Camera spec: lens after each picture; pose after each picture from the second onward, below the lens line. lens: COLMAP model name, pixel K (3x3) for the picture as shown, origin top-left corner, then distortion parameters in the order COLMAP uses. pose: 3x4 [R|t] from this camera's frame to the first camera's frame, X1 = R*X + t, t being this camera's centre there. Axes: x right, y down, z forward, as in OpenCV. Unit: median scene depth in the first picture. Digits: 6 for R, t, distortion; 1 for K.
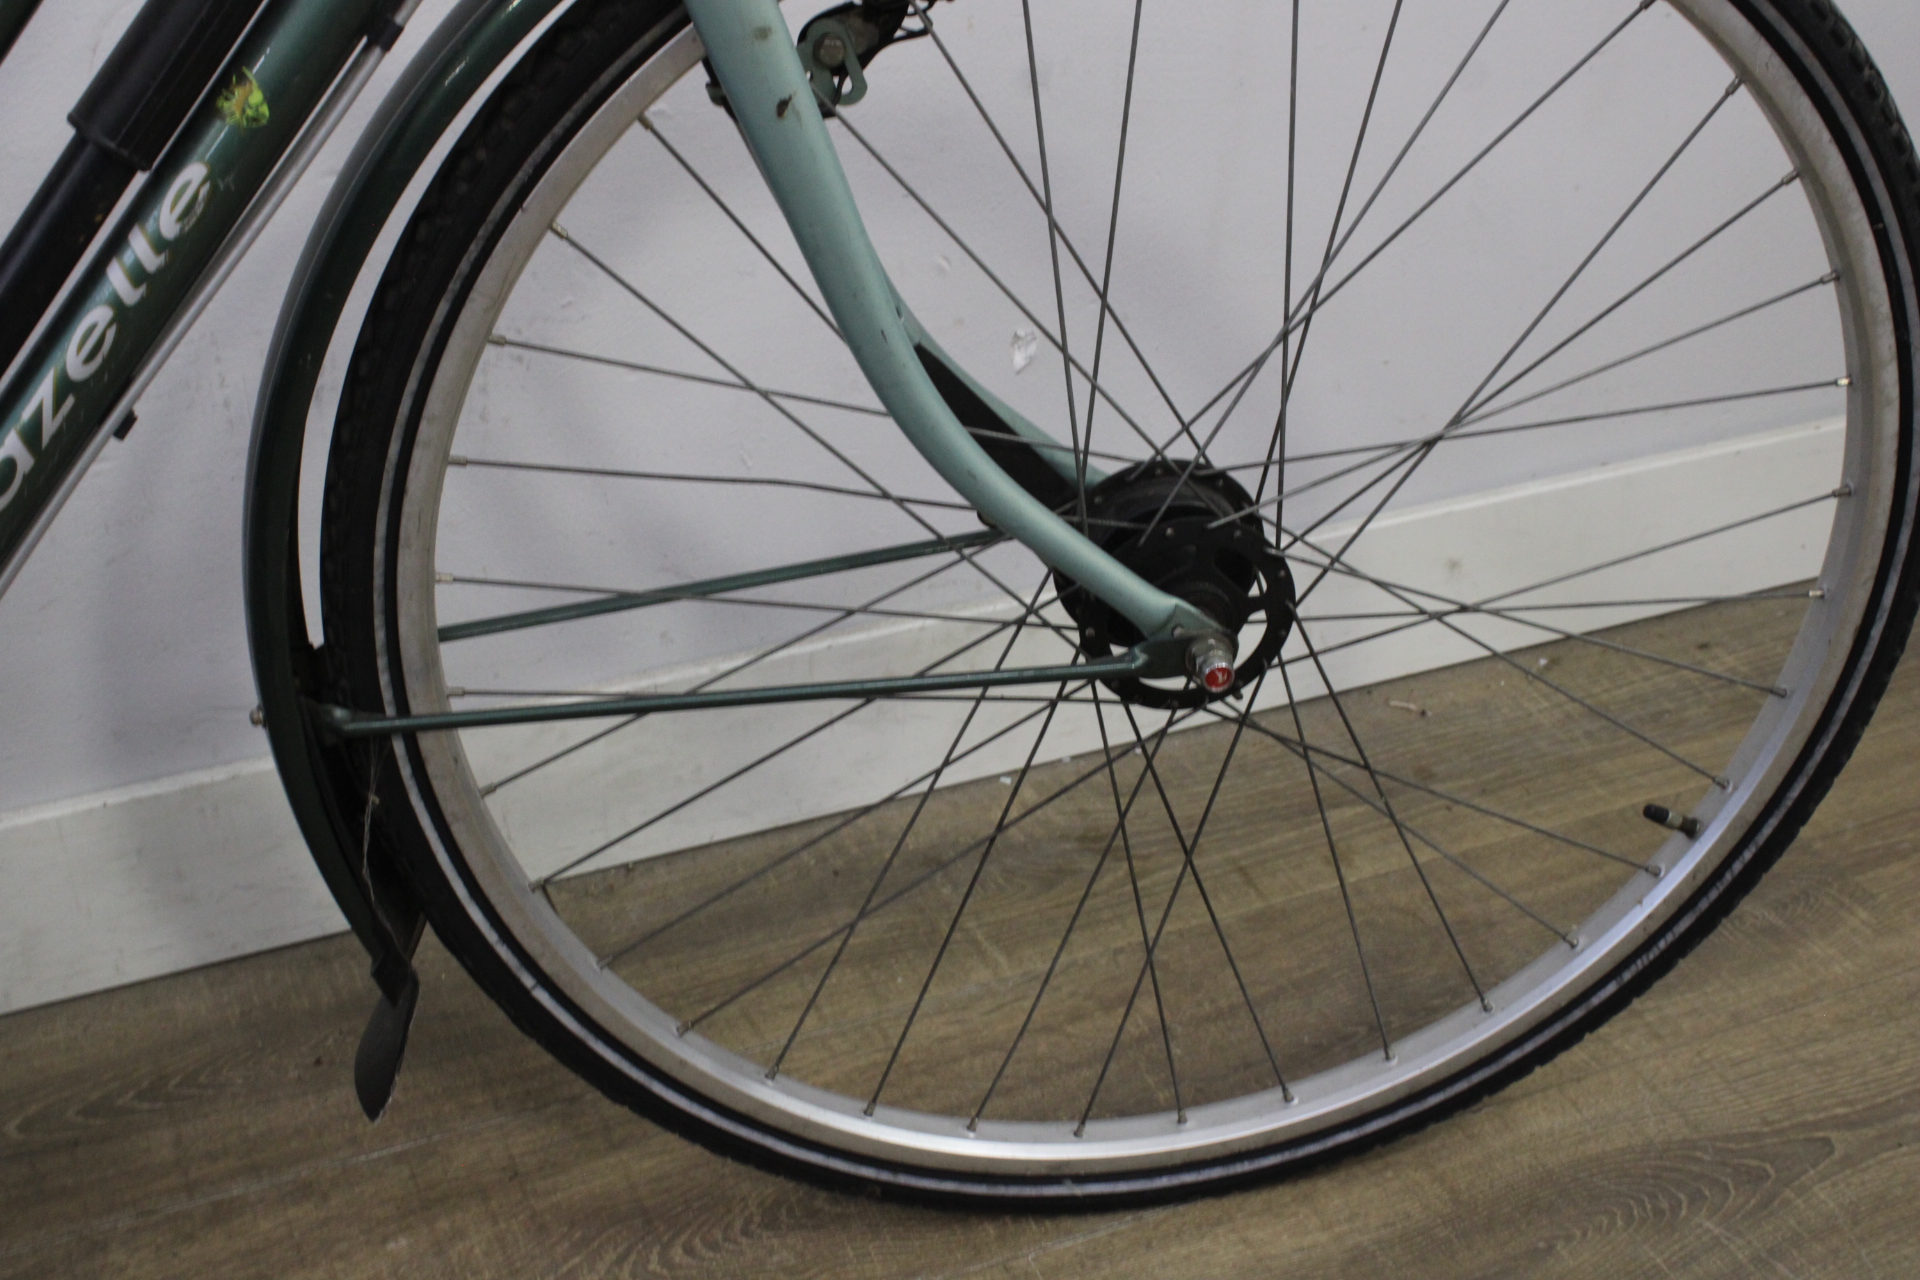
lens RADIAL K [[2501.9, 0, 960.0], [0, 2501.9, 640.0], [0, 0, 1]] dist [-0.062549, 0.094794]
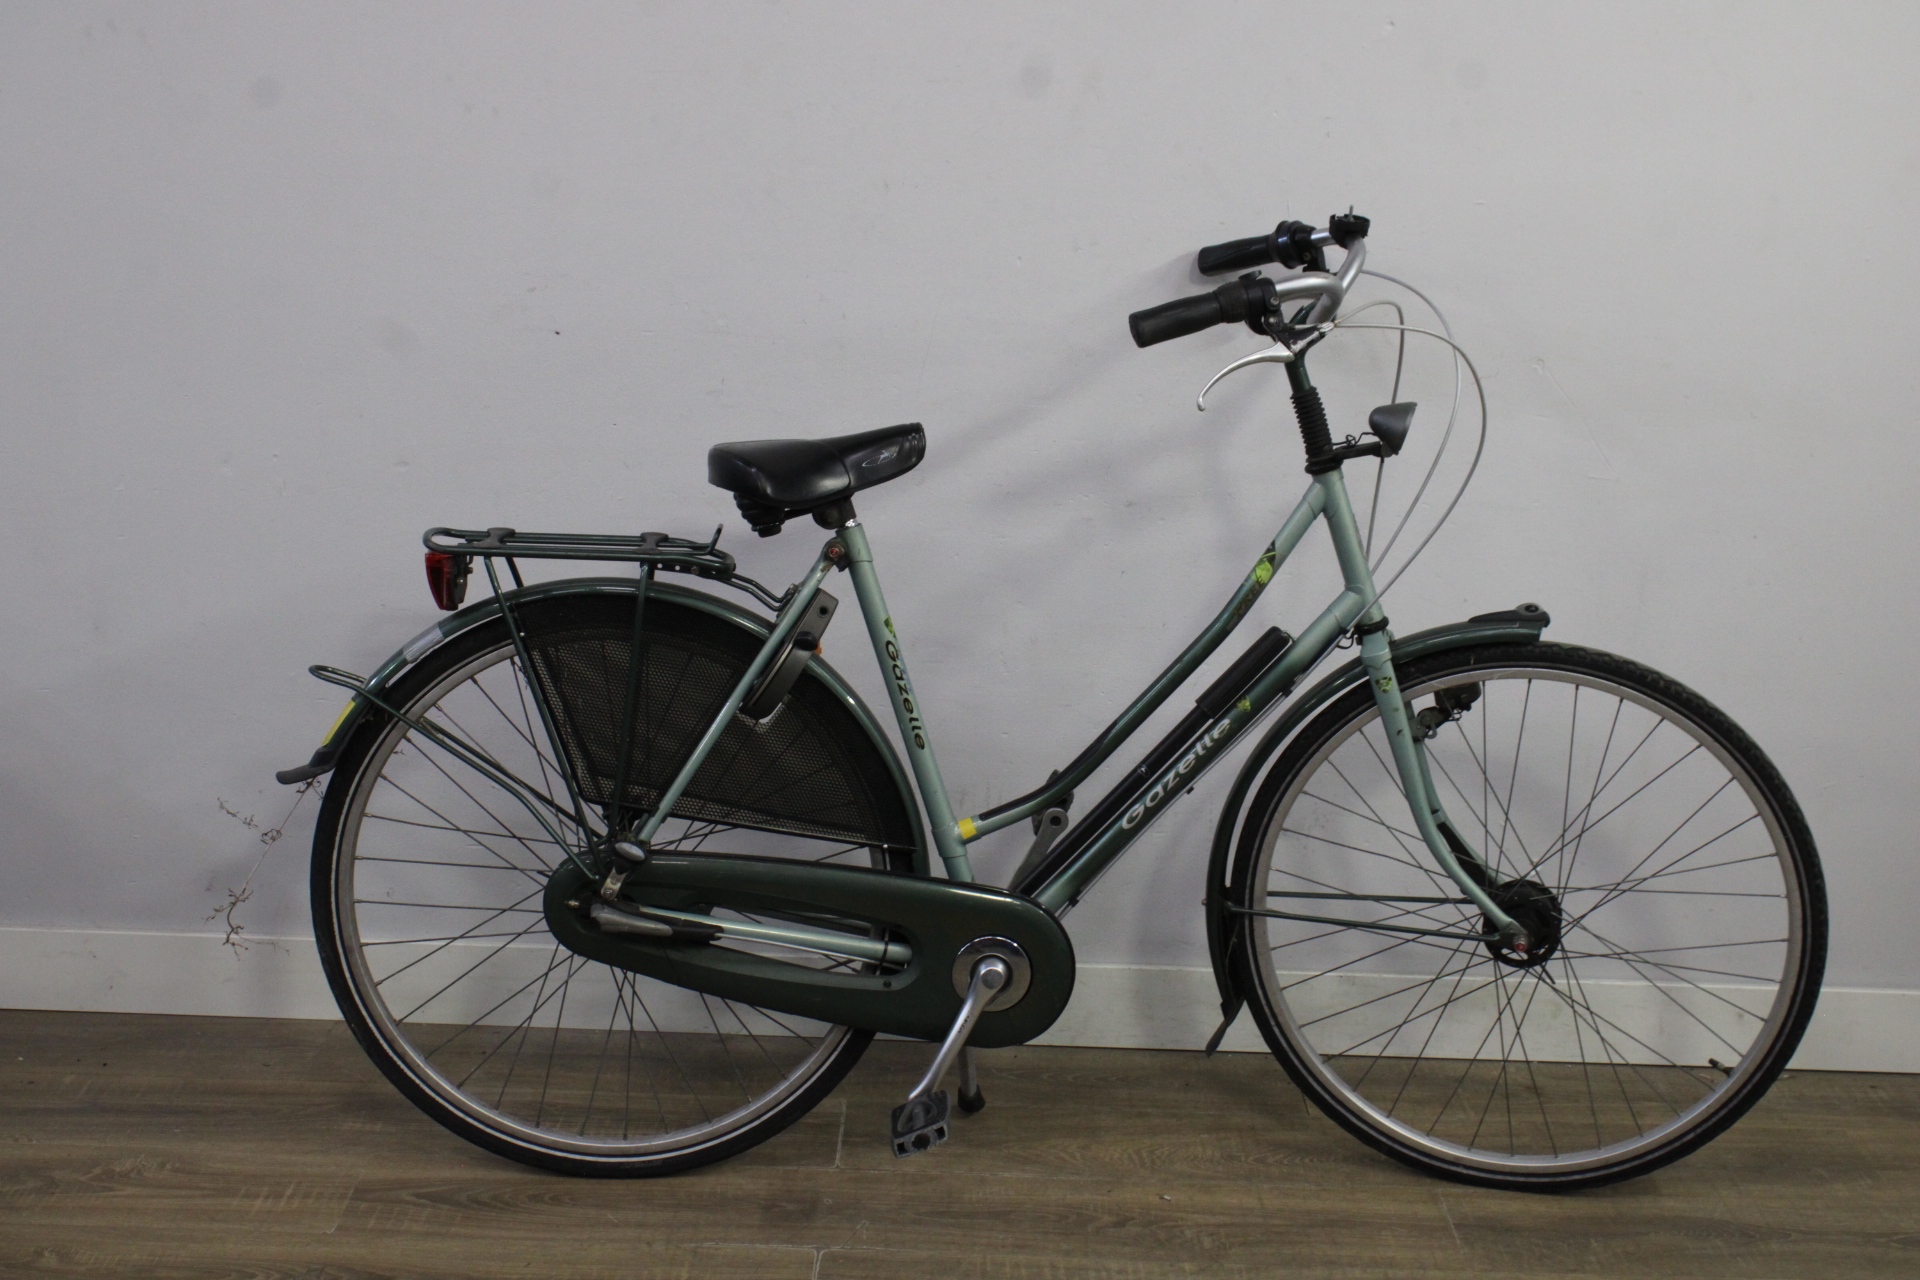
lens RADIAL K [[2501.9, 0, 960.0], [0, 2501.9, 640.0], [0, 0, 1]] dist [-0.062549, 0.094794]
pose [[0.915666, 0.140813, -0.376467, 0.455994], [-0.239583, 0.943261, -0.229912, 0.417575], [0.322732, 0.300718, 0.897448, -1.604767]]
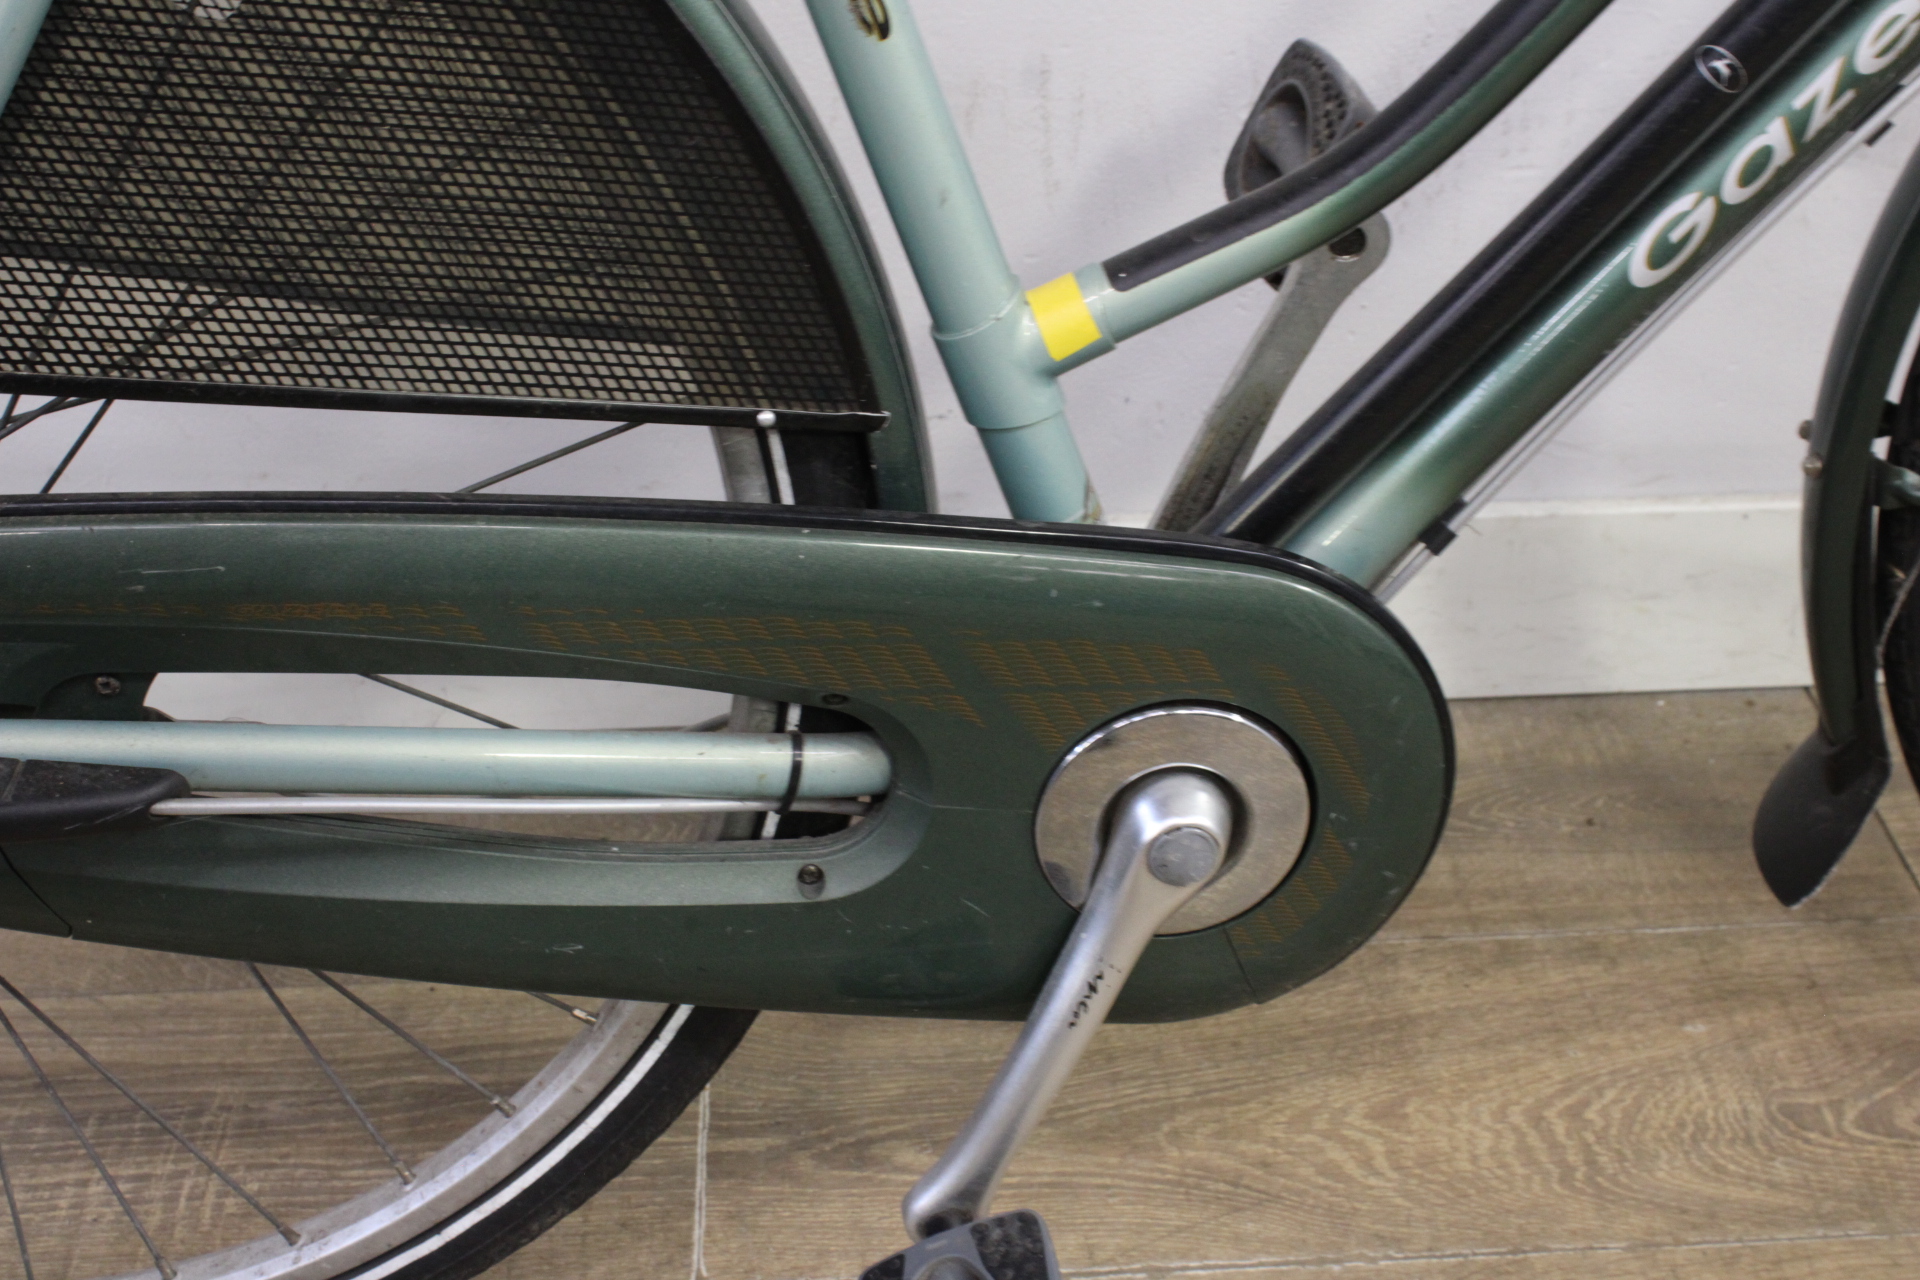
lens RADIAL K [[2501.9, 0, 960.0], [0, 2501.9, 640.0], [0, 0, 1]] dist [-0.062549, 0.094794]
pose [[0.941329, 0.200878, -0.271198, -0.264194], [-0.177119, 0.978059, 0.109675, 0.041334], [0.287280, -0.055206, 0.956255, 0.008296]]
